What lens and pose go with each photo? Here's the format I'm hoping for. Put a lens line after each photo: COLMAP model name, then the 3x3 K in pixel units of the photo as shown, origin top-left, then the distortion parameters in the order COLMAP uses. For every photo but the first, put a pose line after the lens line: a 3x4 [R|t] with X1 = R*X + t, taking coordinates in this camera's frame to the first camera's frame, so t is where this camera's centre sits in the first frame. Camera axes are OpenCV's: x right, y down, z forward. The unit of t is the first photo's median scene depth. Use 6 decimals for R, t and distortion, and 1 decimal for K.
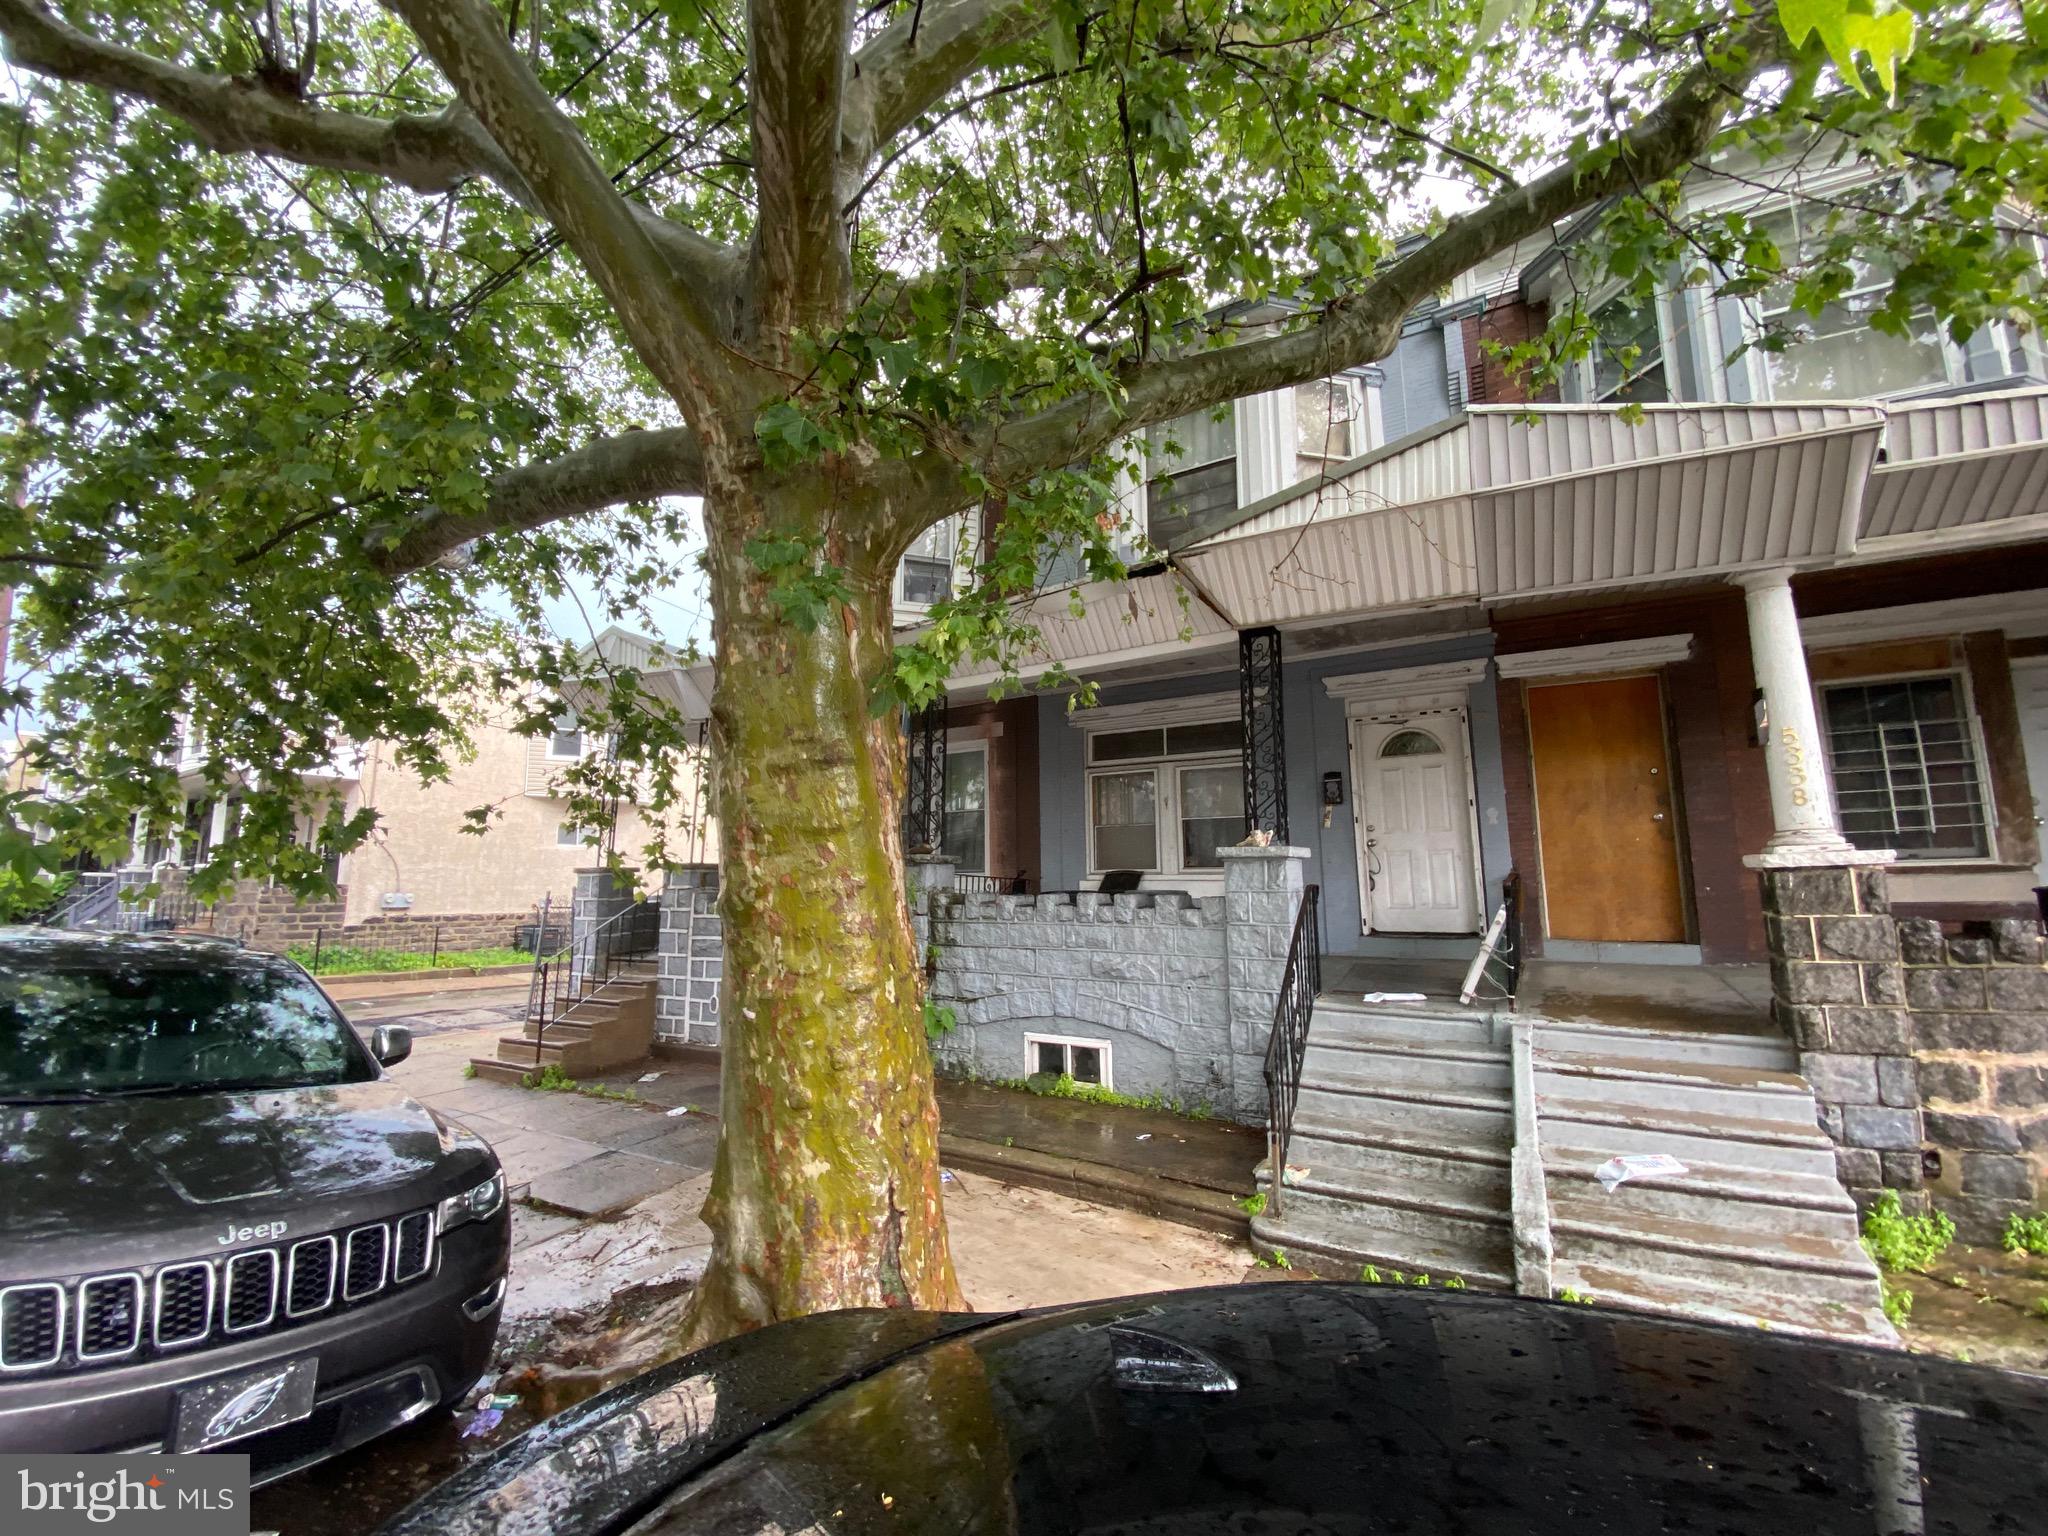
lens RADIAL K [[843.7, 0, 1012.7], [0, 843.7, 766.6], [0, 0, 1]] dist [0.005566, -0.015206]
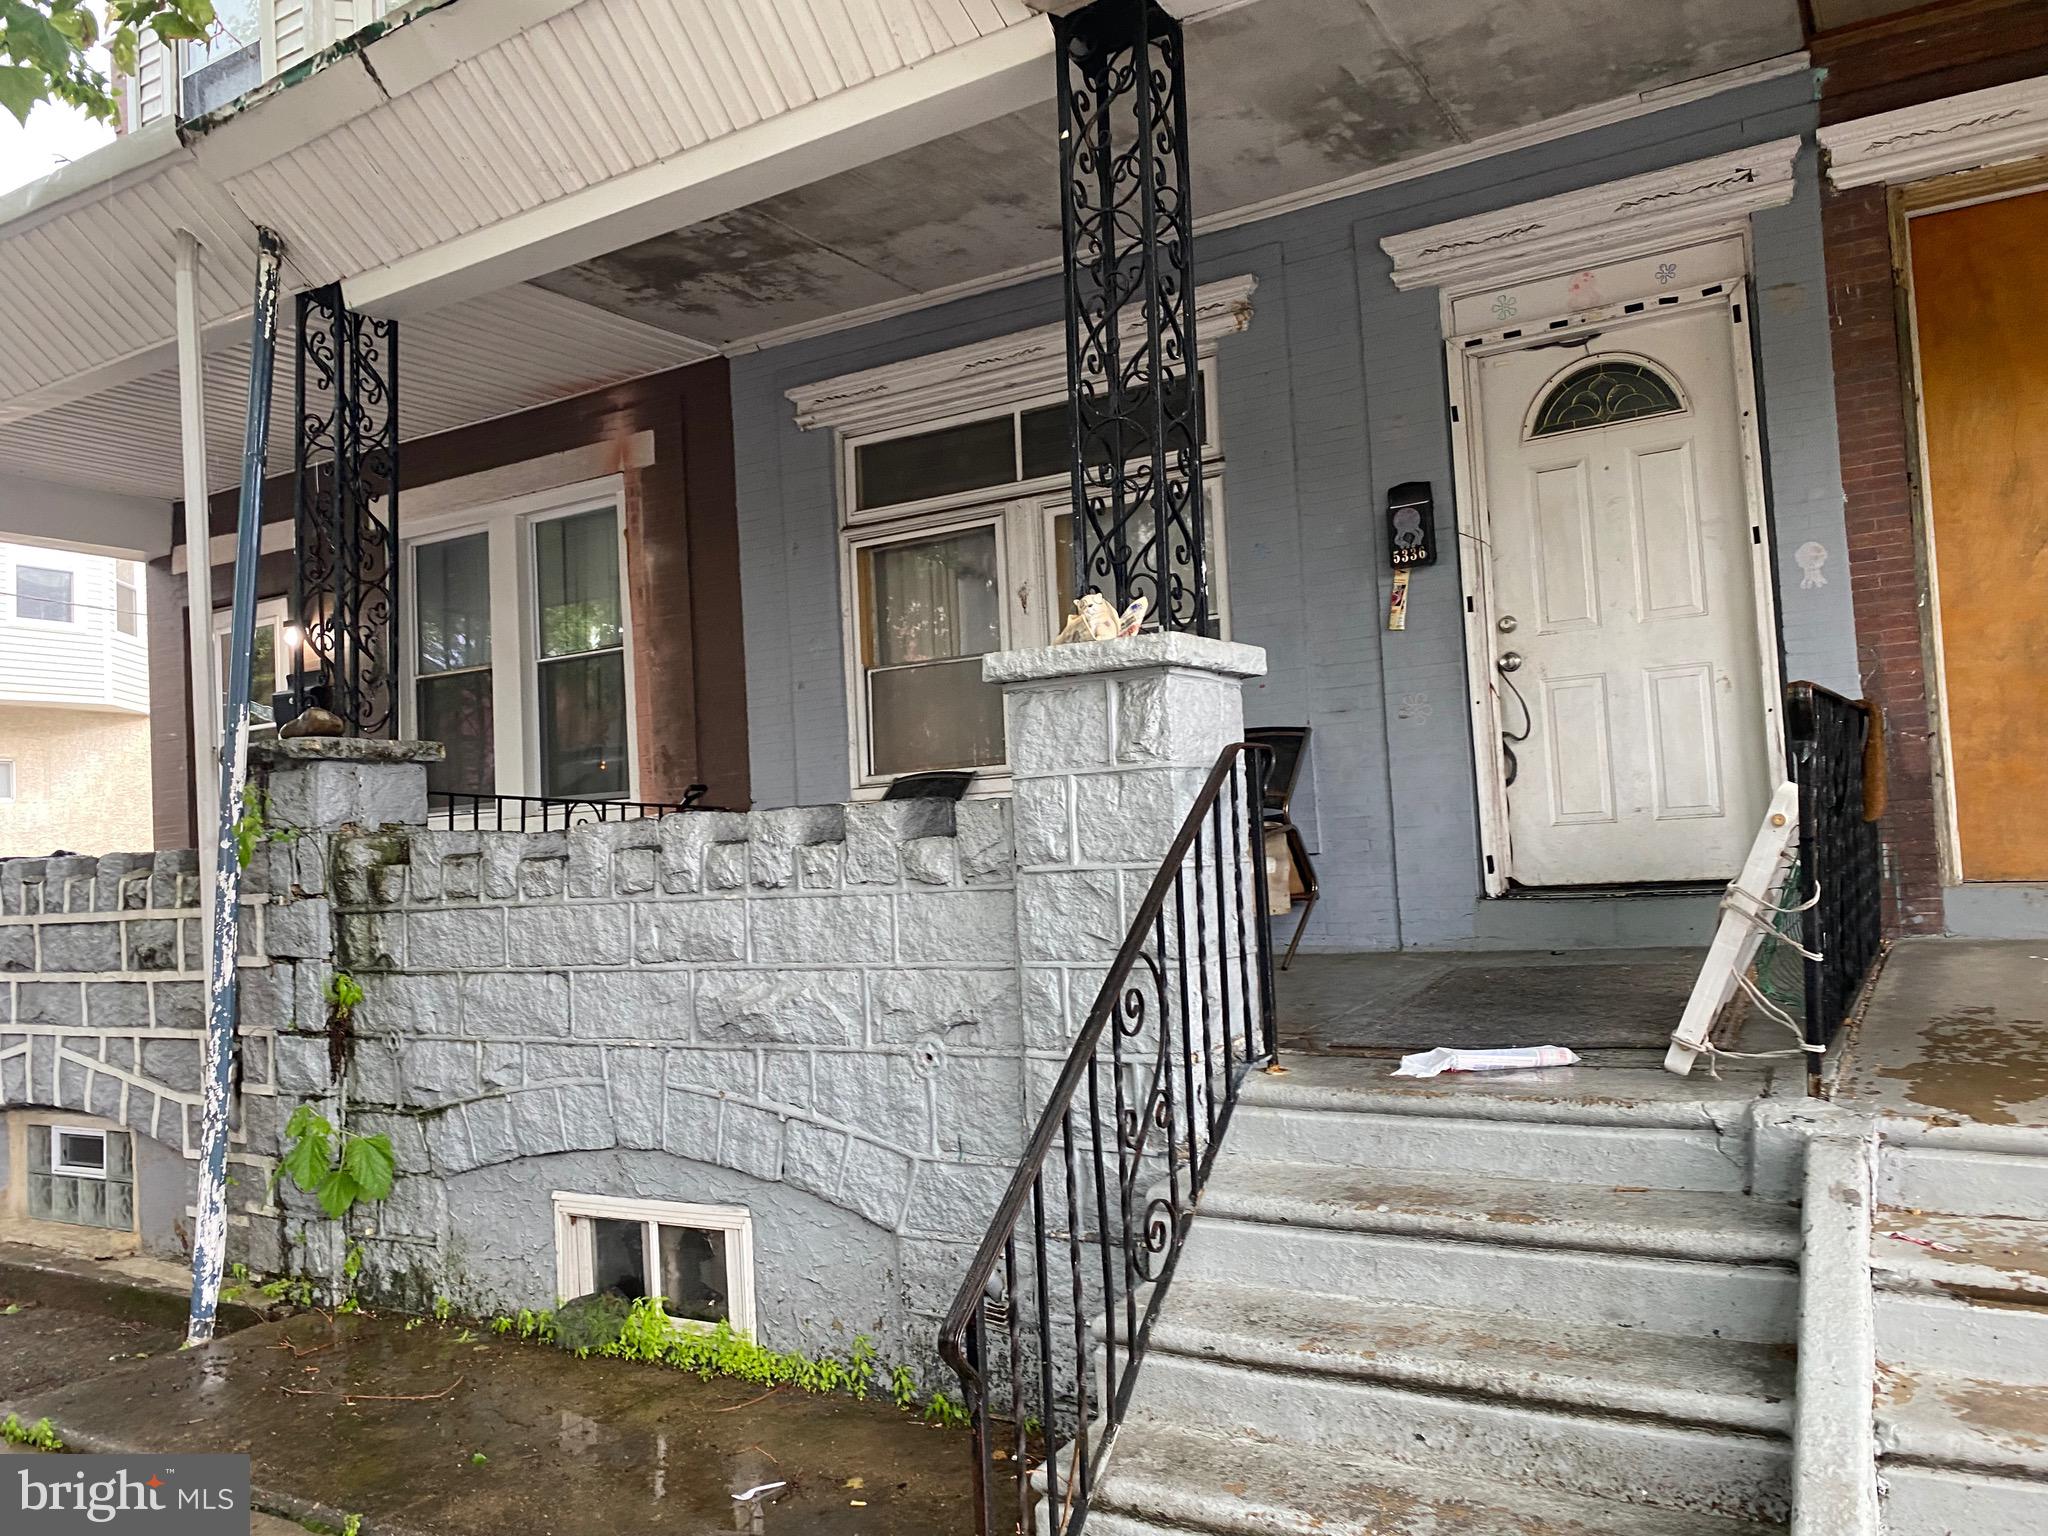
lens RADIAL K [[1583.1, 0, 1005.1], [0, 1583.1, 759.7], [0, 0, 1]] dist [0.027908, -0.034804]
pose [[0.999147, -0.041198, 0.002968, 0.301708], [0.040851, 0.996236, 0.076449, 0.110713], [-0.006107, -0.076262, 0.997069, 0.430599]]
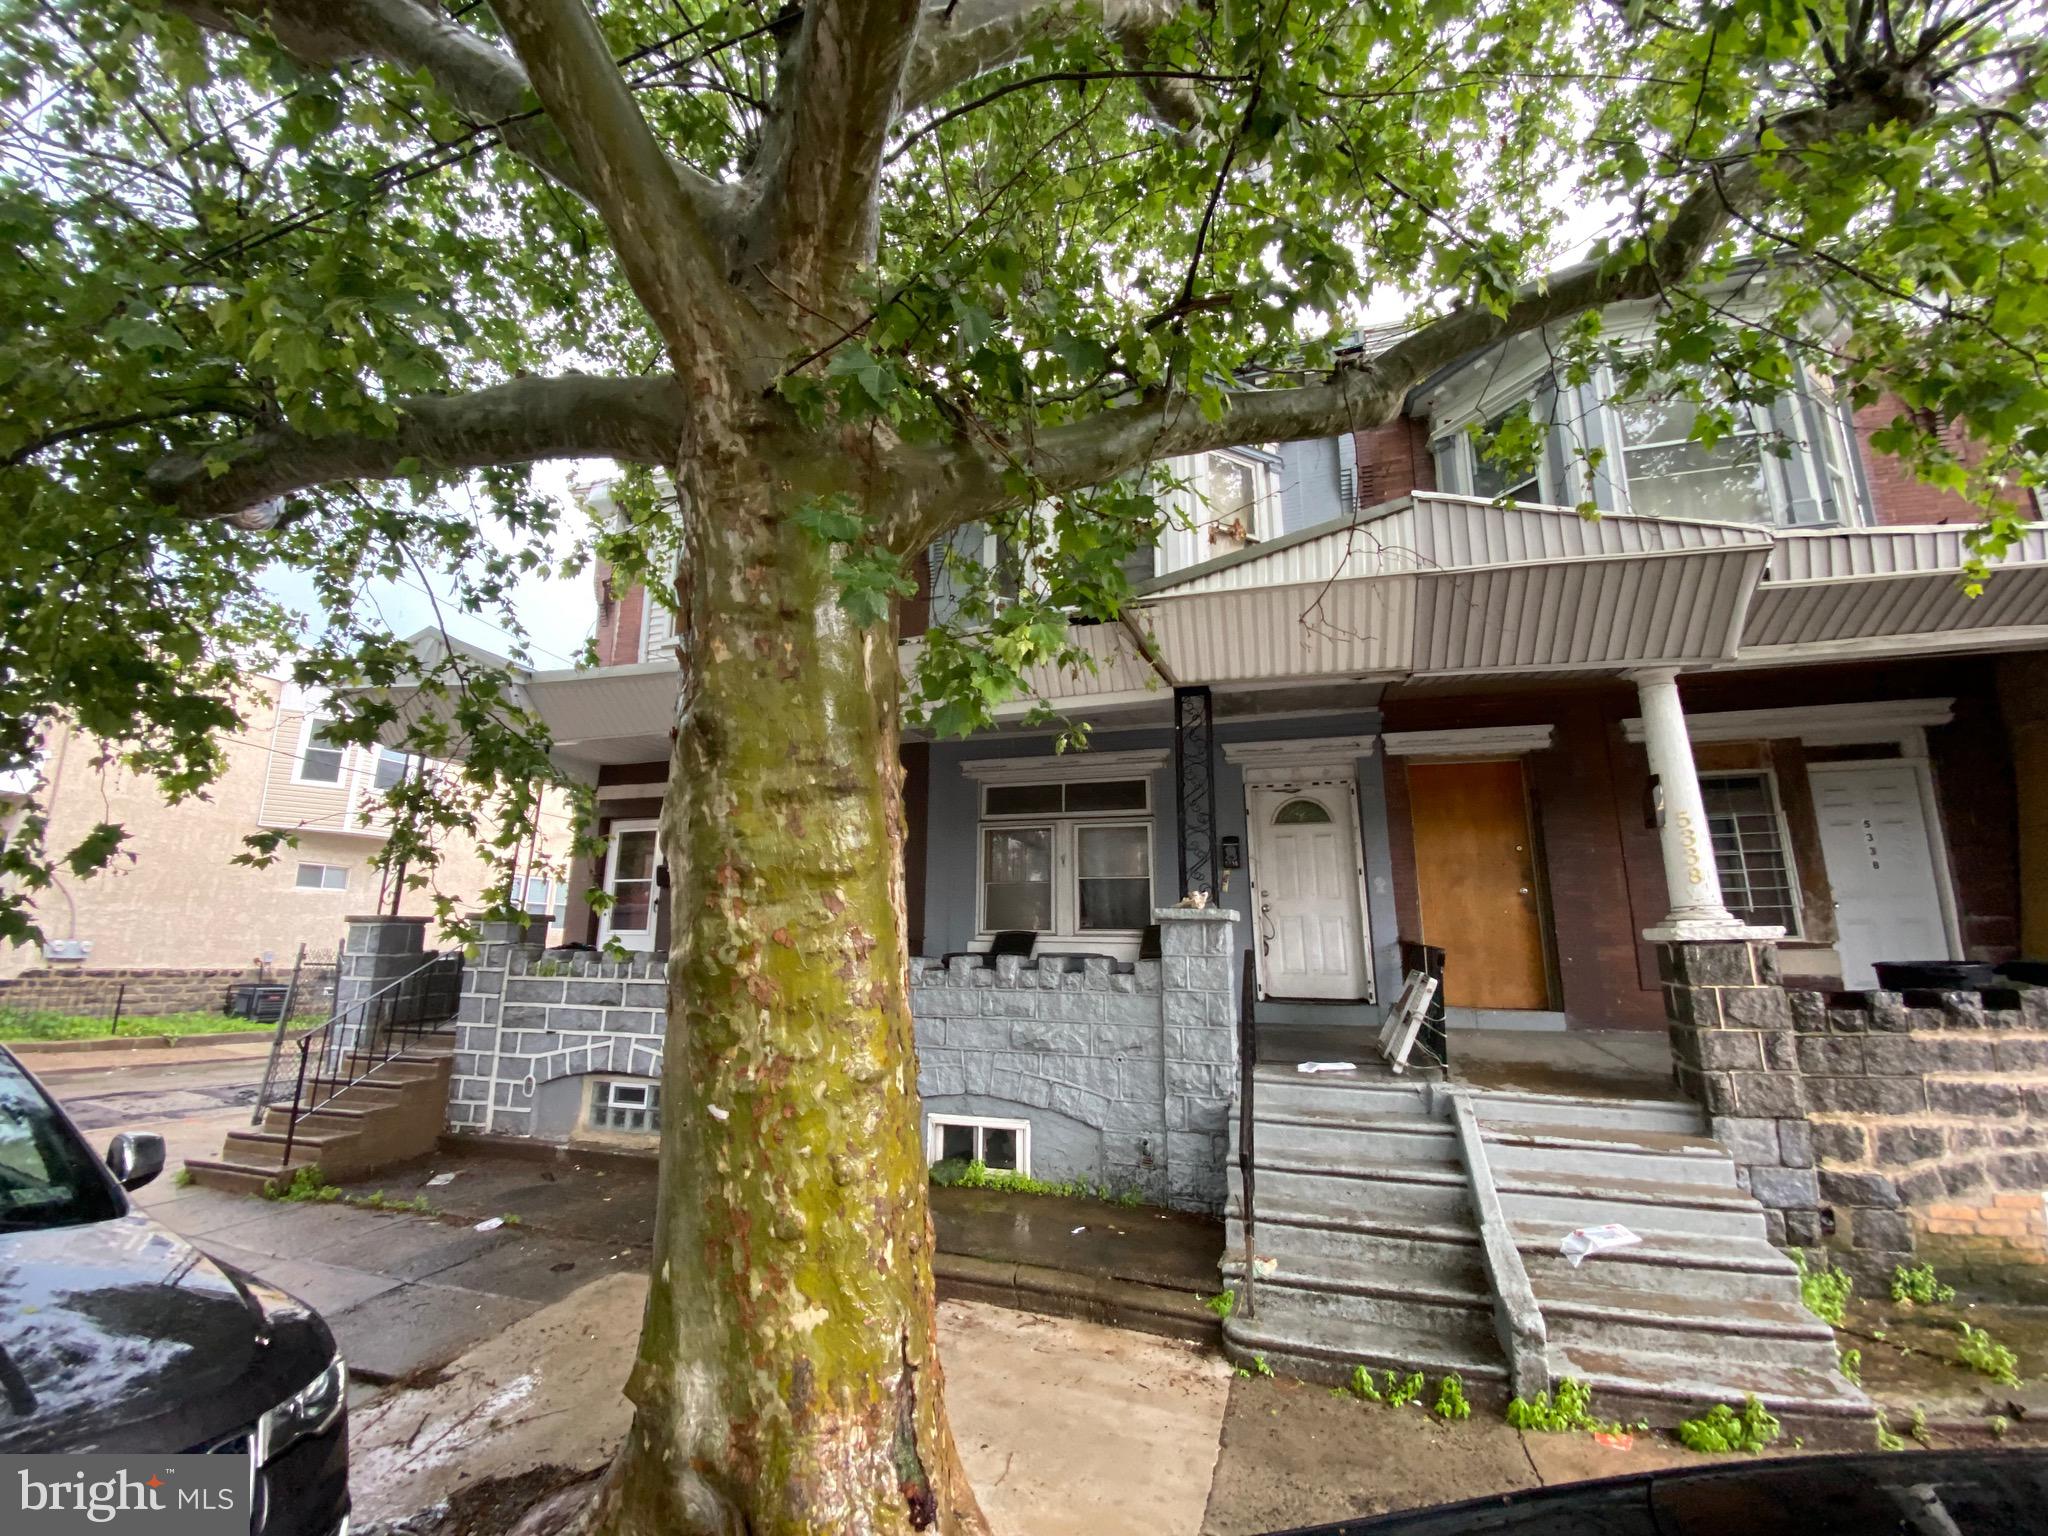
lens RADIAL K [[843.7, 0, 1016.2], [0, 843.7, 765.4], [0, 0, 1]] dist [0.005566, -0.015206]
pose [[0.973493, 0.062260, 0.220080, -0.159156], [-0.046327, 0.995967, -0.076833, 0.017059], [-0.223976, 0.064601, 0.972451, 0.116028]]
